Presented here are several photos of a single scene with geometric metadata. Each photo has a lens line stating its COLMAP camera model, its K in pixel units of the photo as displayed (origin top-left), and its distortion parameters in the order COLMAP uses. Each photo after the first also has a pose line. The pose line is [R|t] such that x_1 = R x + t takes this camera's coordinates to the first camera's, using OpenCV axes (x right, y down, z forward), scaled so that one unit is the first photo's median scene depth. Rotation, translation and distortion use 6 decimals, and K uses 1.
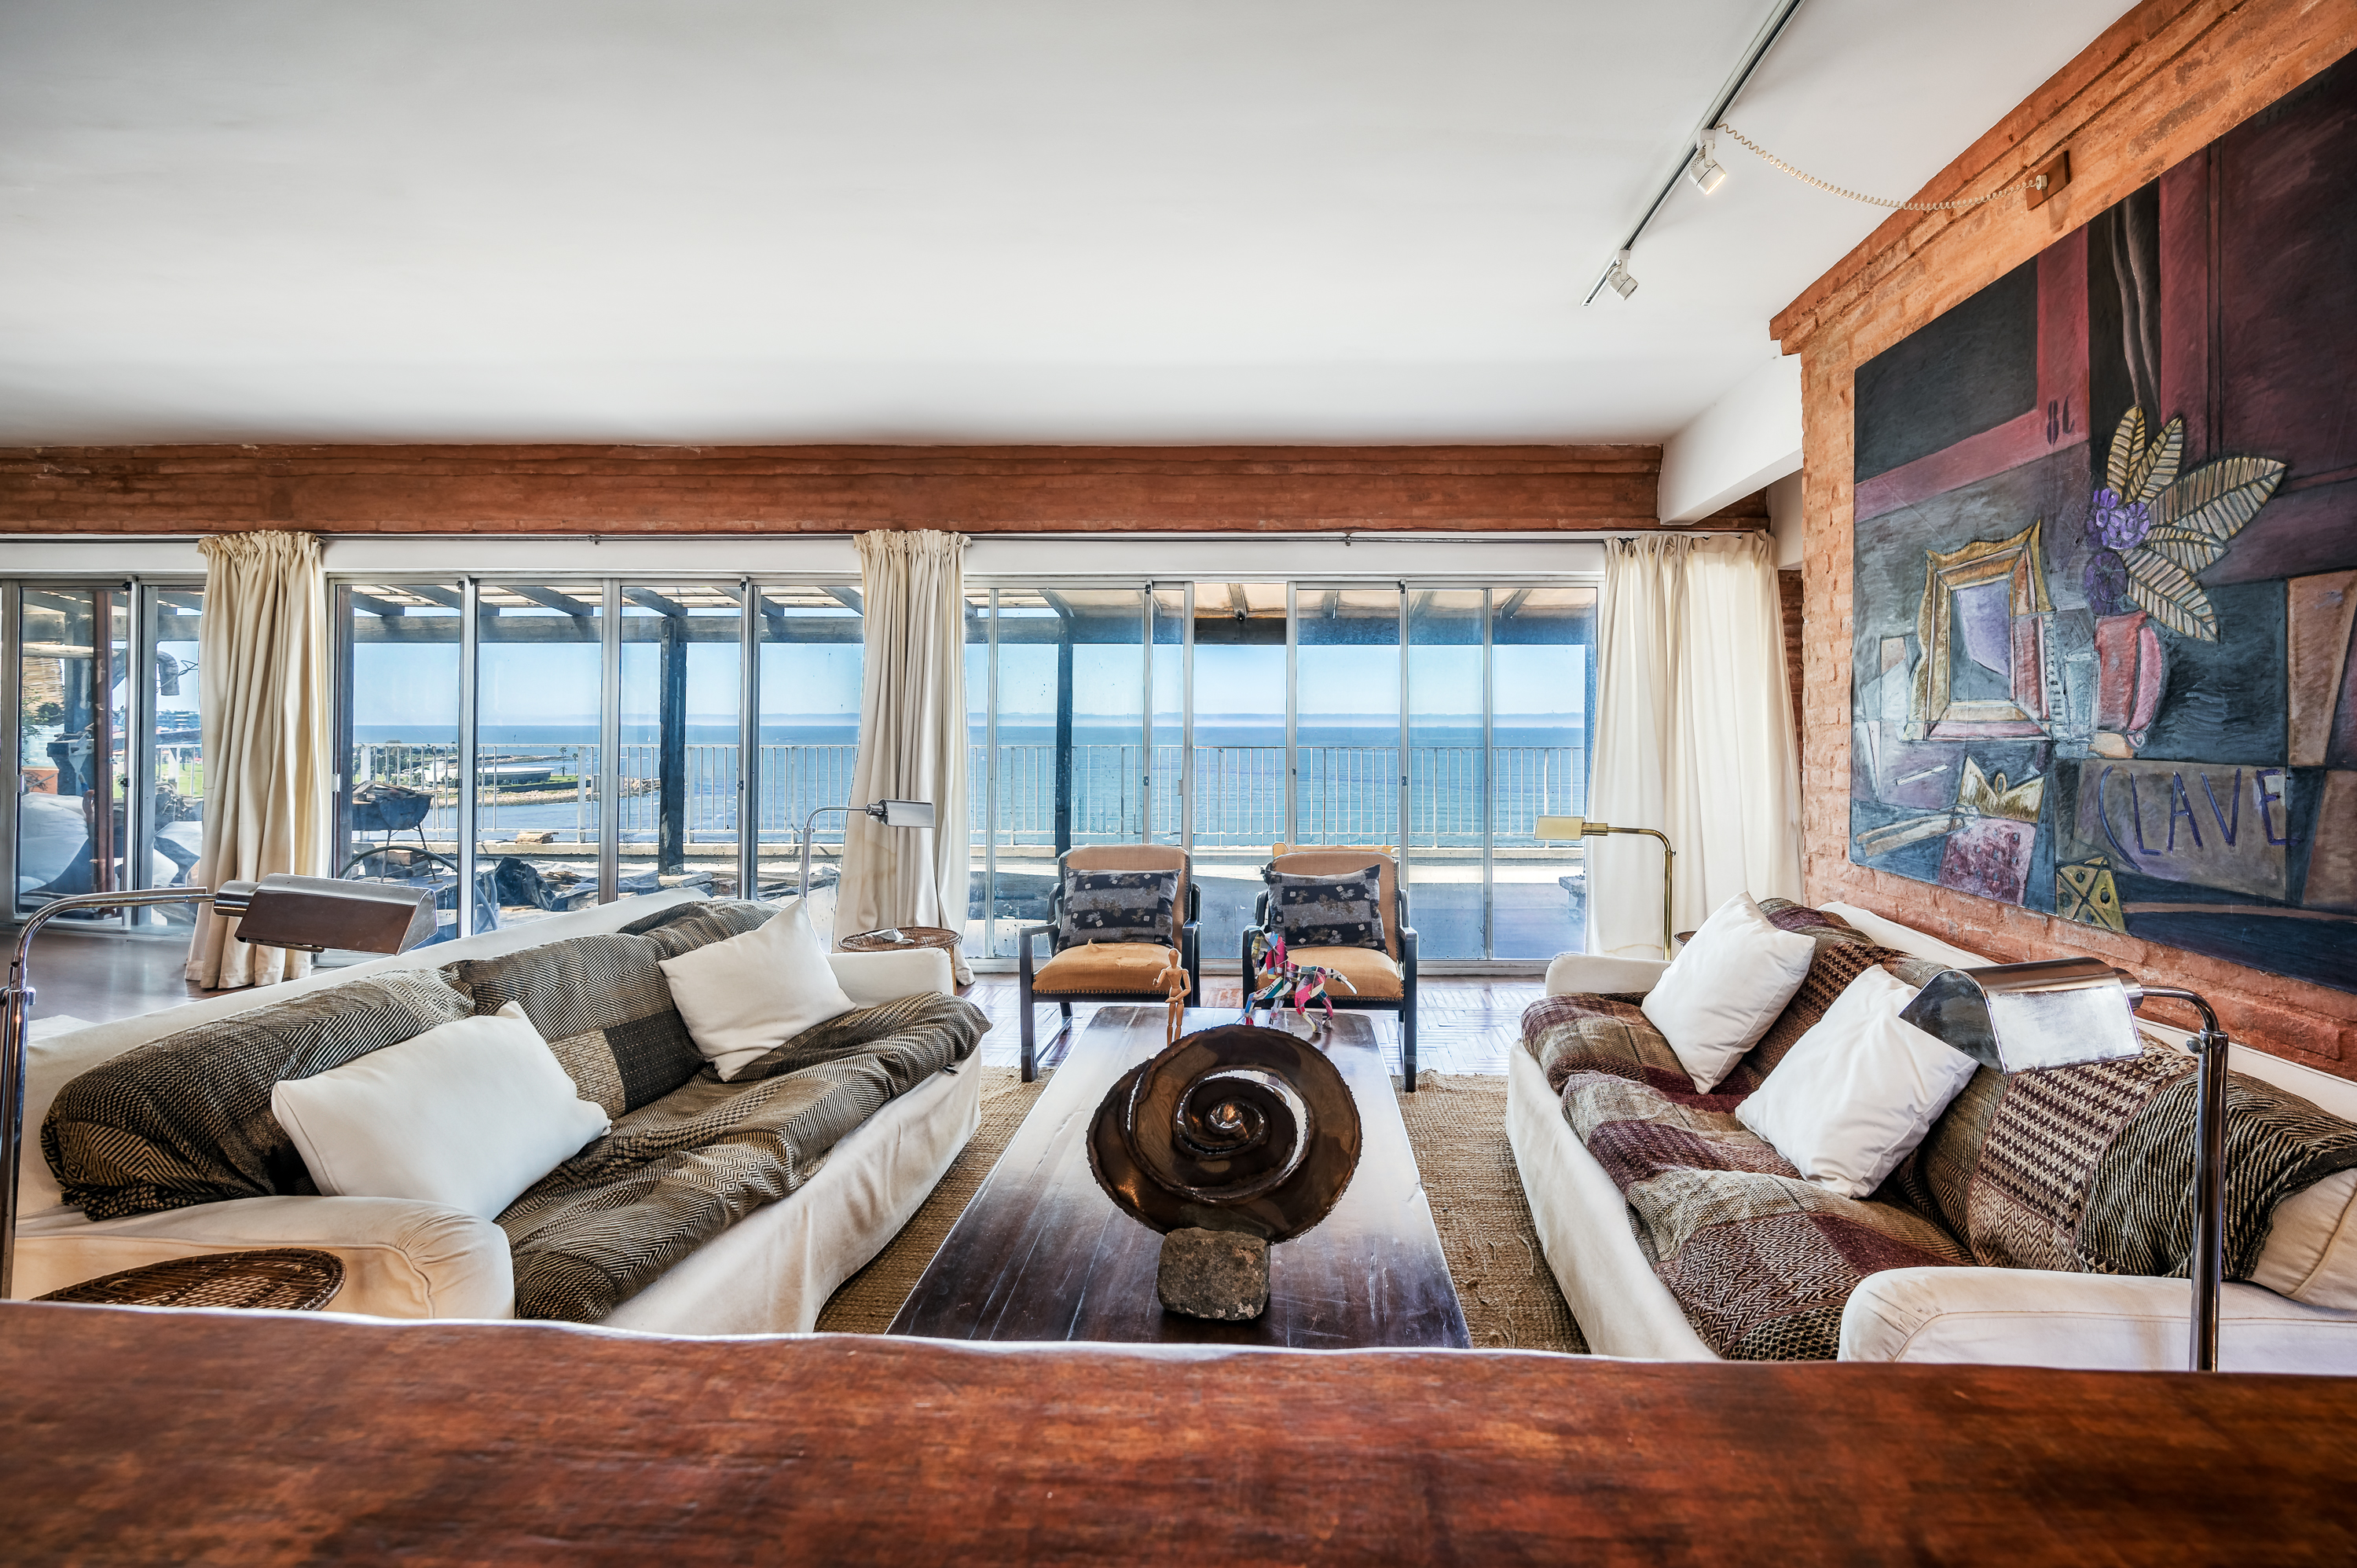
lens RADIAL K [[953.3, 0, 1238.5], [0, 953.3, 719.3], [0, 0, 1]] dist [-0.002214, 0.001161]
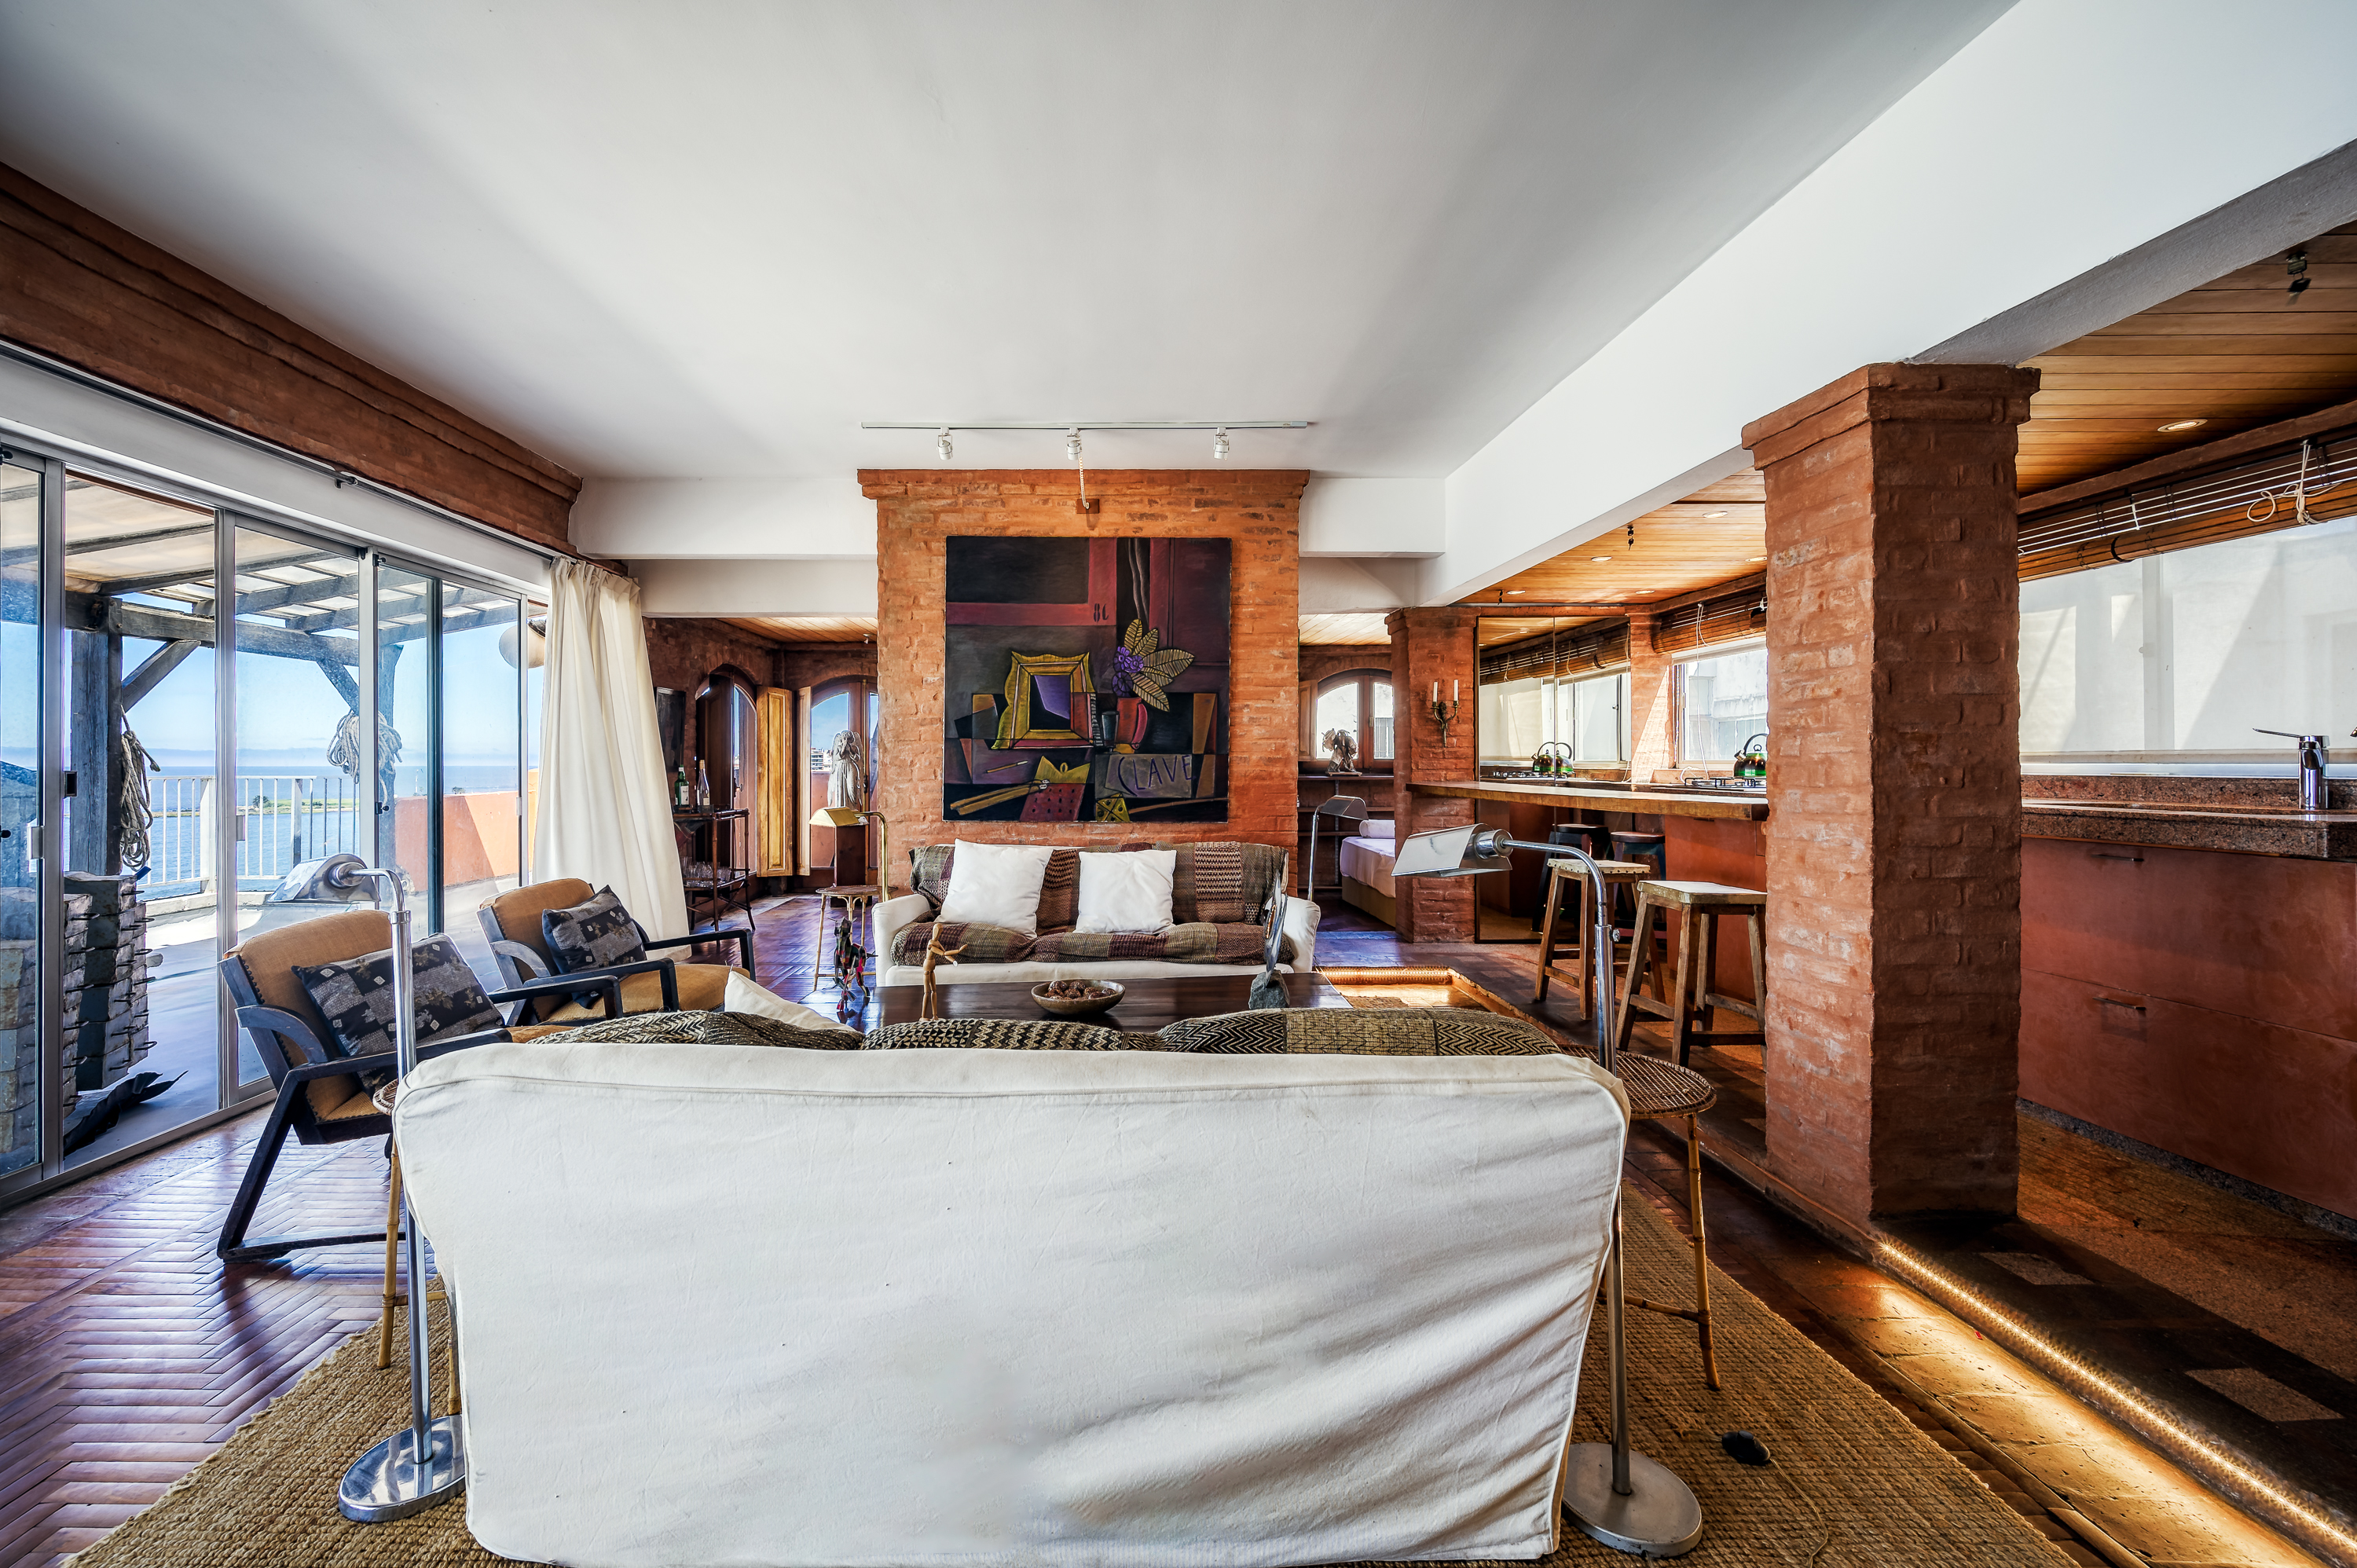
lens RADIAL K [[953.3, 0, 1131.9], [0, 953.3, 760.0], [0, 0, 1]] dist [-0.002214, 0.001161]
pose [[-0.041144, -0.000725, 0.999153, -0.627520], [-0.006266, 0.999980, 0.000467, 0.021566], [-0.999134, -0.006241, -0.041148, 0.418284]]
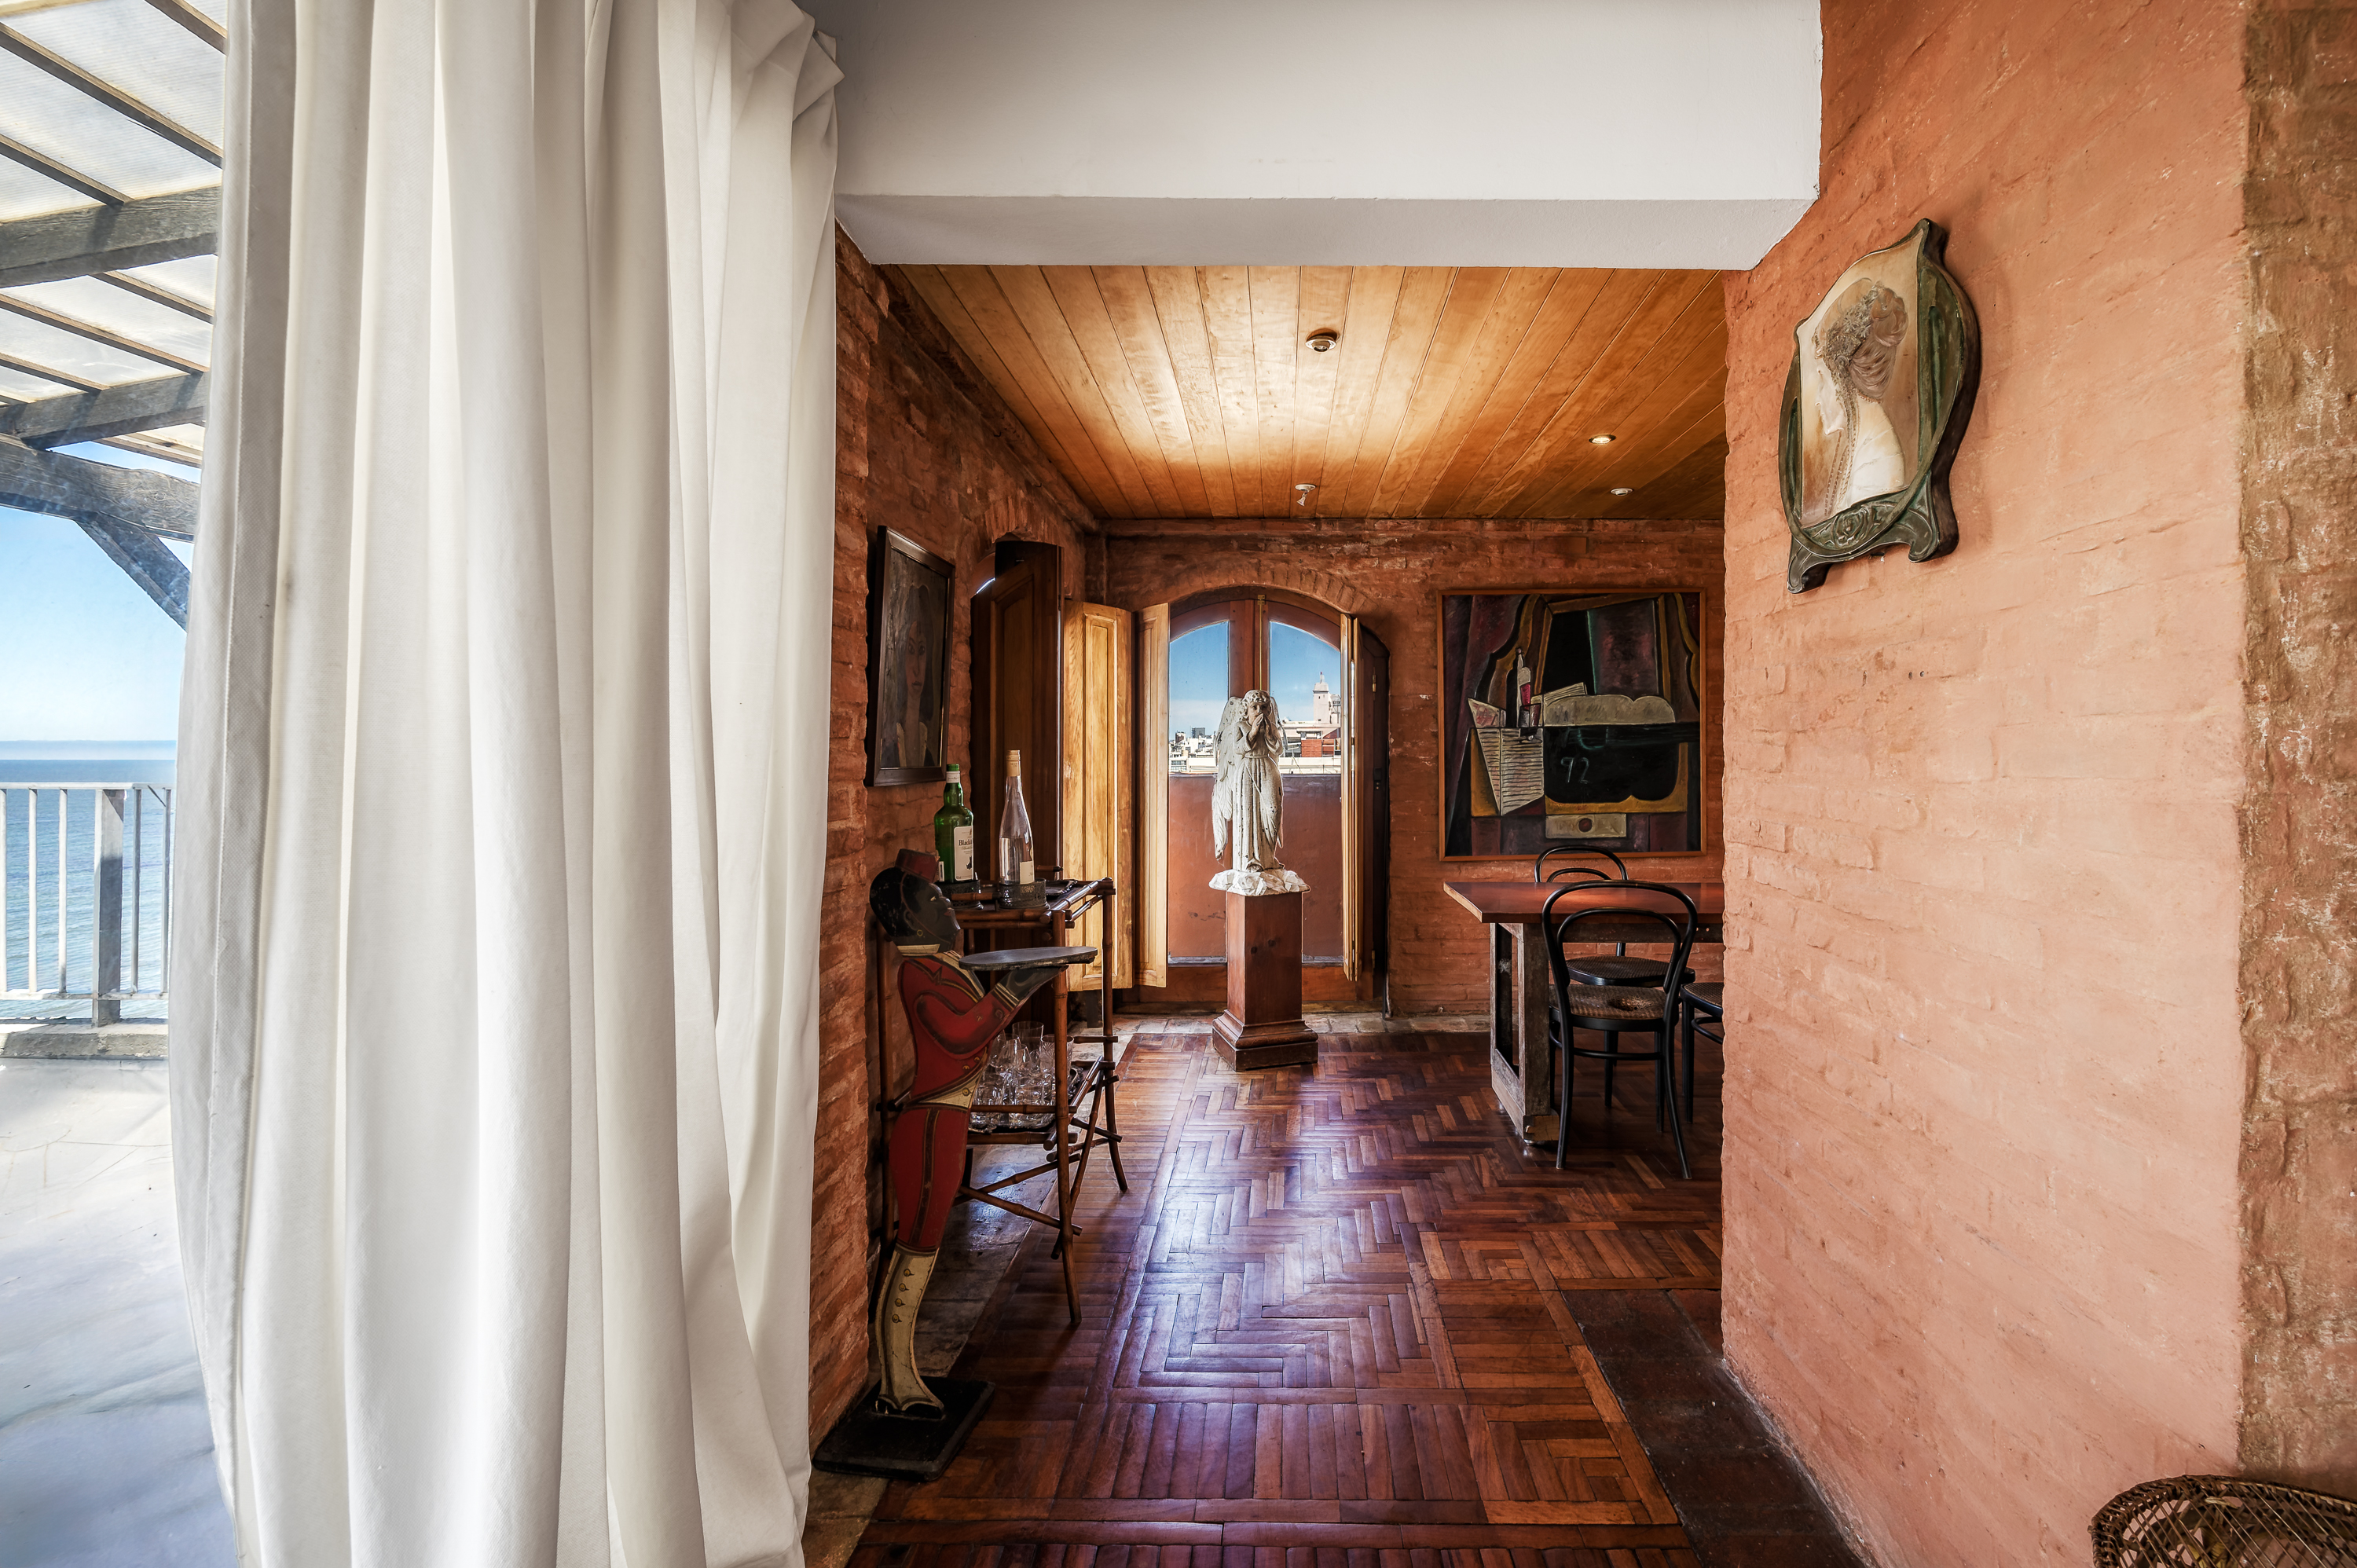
lens RADIAL K [[925.9, 0, 1269.2], [0, 925.9, 757.5], [0, 0, 1]] dist [-0.000196, 0.000010]
pose [[-0.020403, -0.002697, 0.999788, 0.214615], [-0.007794, 0.999966, 0.002538, 0.027203], [-0.999761, -0.007740, -0.020423, 0.817284]]
